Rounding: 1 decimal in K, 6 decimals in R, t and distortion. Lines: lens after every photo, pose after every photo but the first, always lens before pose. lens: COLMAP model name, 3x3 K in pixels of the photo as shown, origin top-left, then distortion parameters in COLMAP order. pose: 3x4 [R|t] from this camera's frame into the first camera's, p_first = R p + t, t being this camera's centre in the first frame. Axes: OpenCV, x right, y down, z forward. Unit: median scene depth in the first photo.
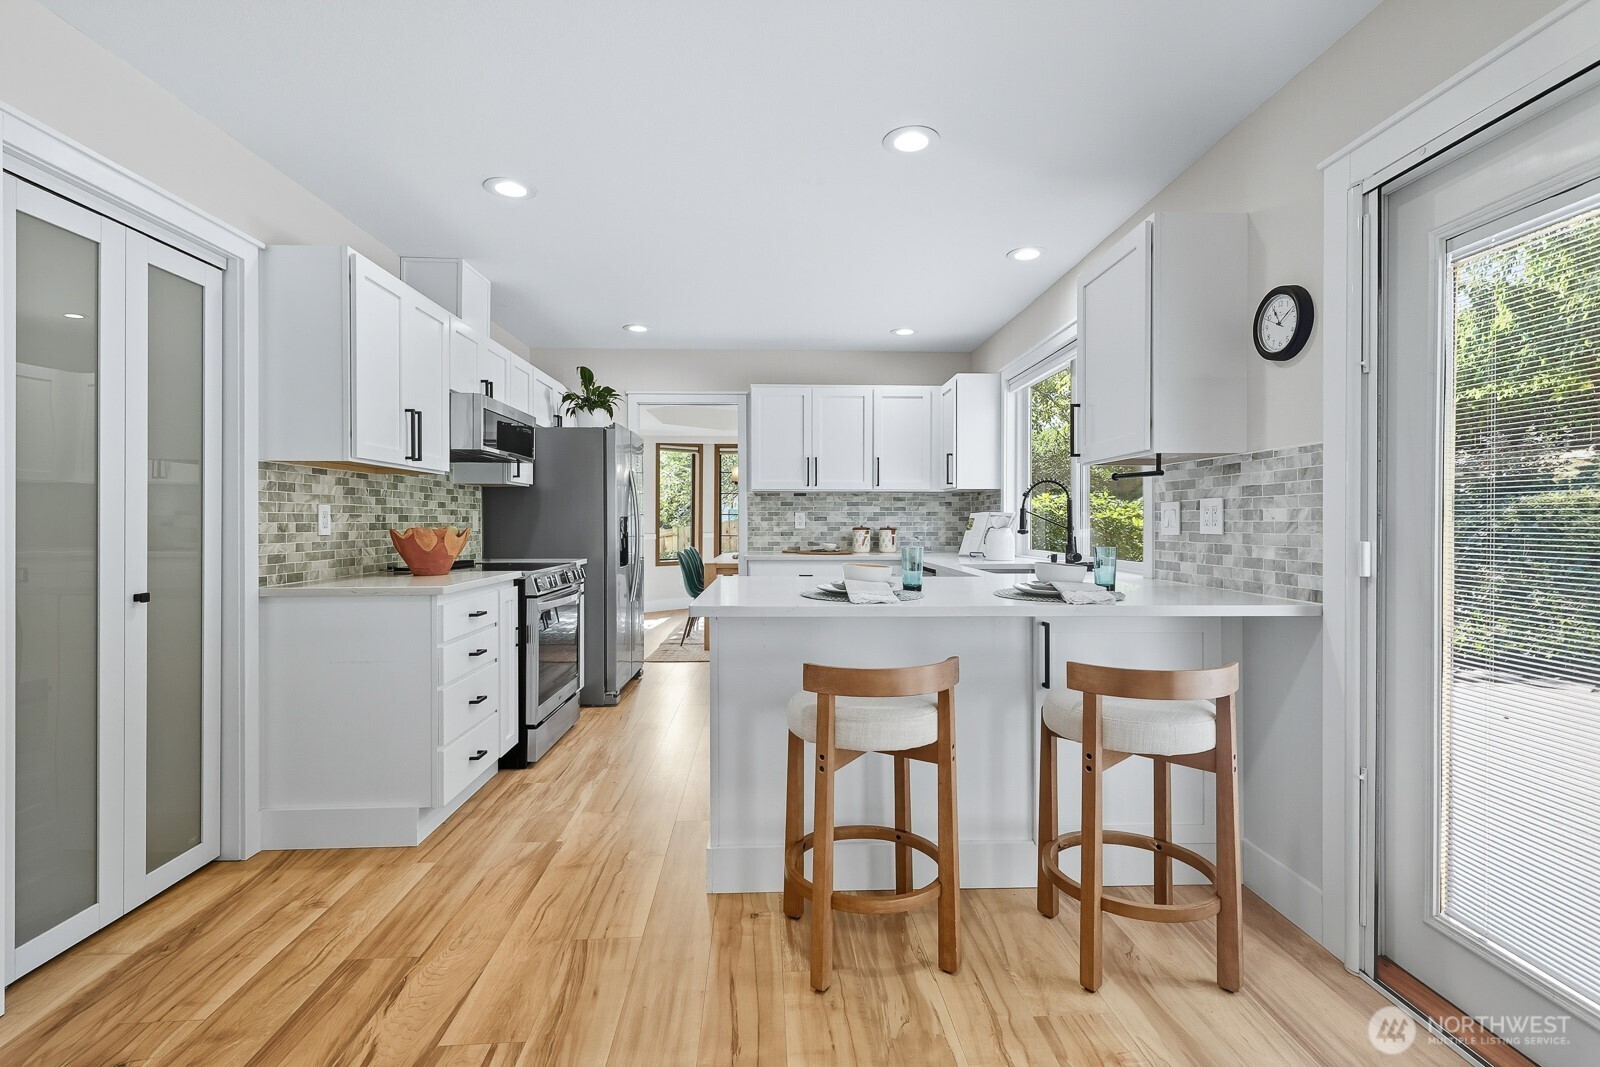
lens RADIAL K [[529.1, 0, 809.1], [0, 529.1, 520.8], [0, 0, 1]] dist [0.000110, -0.000061]
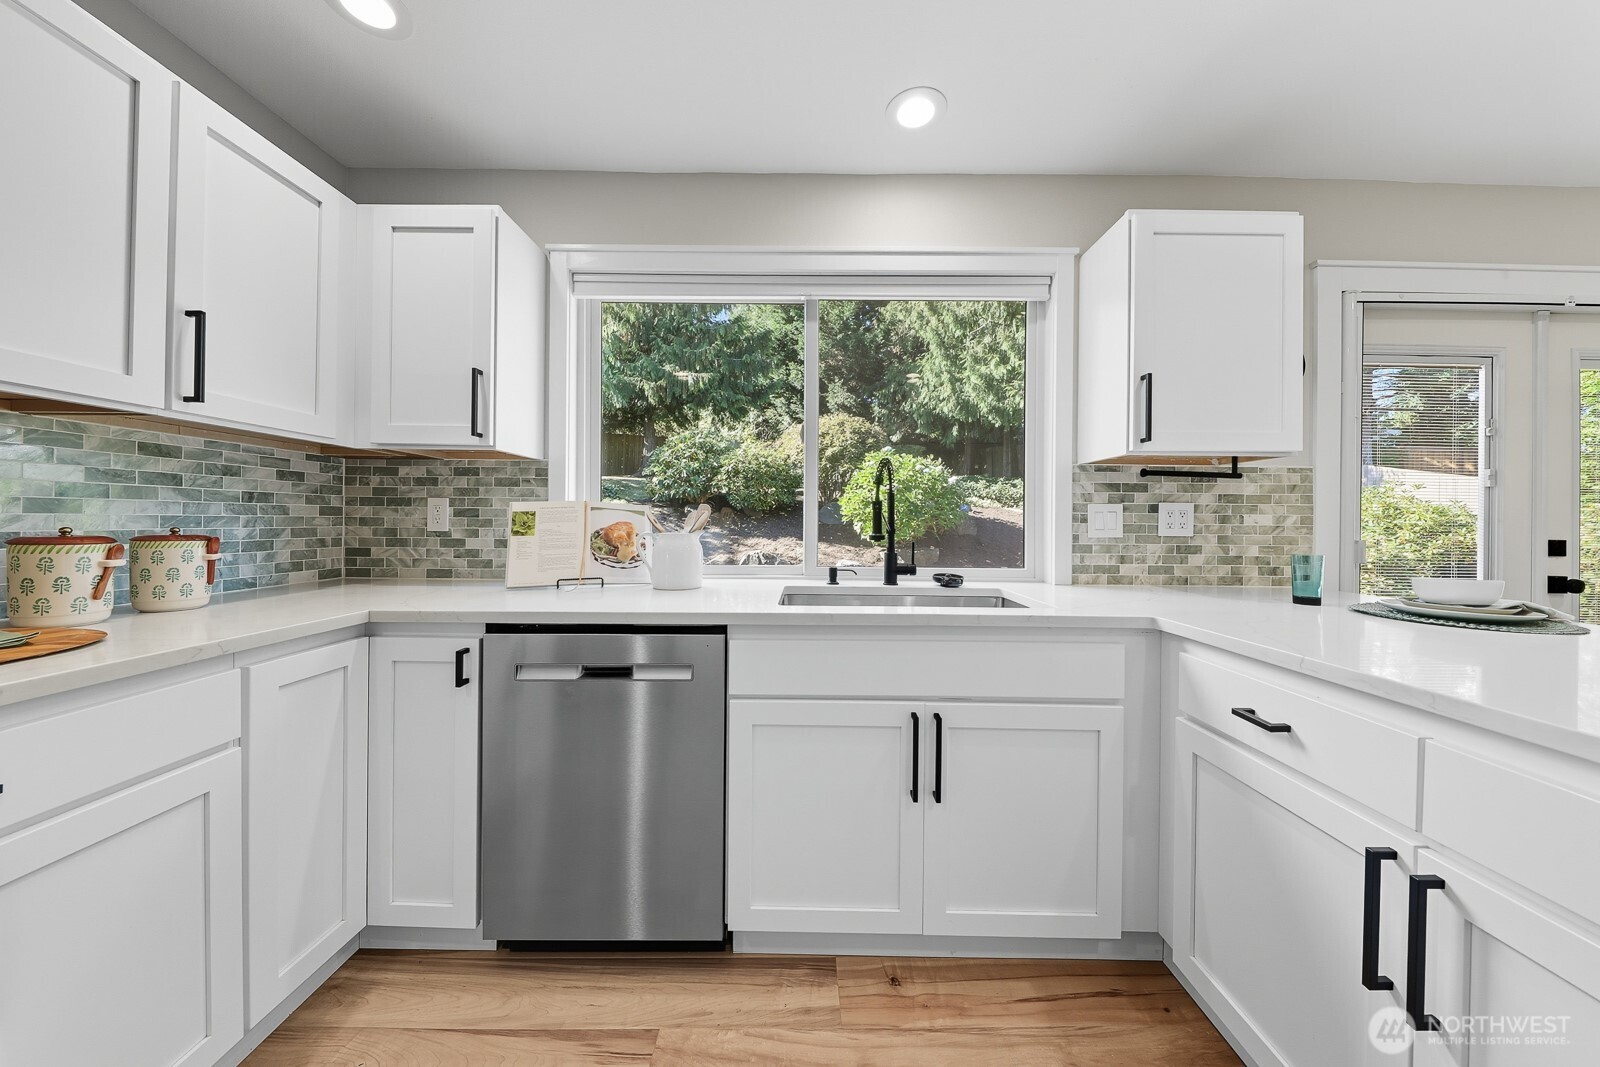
lens RADIAL K [[492.4, 0, 800.9], [0, 492.4, 522.8], [0, 0, 1]] dist [0.000074, -0.000013]
pose [[0.107263, -0.003266, 0.994225, -0.331304], [-0.010686, 0.999933, 0.004438, 0.001434], [-0.994173, -0.011100, 0.107221, 1.713339]]
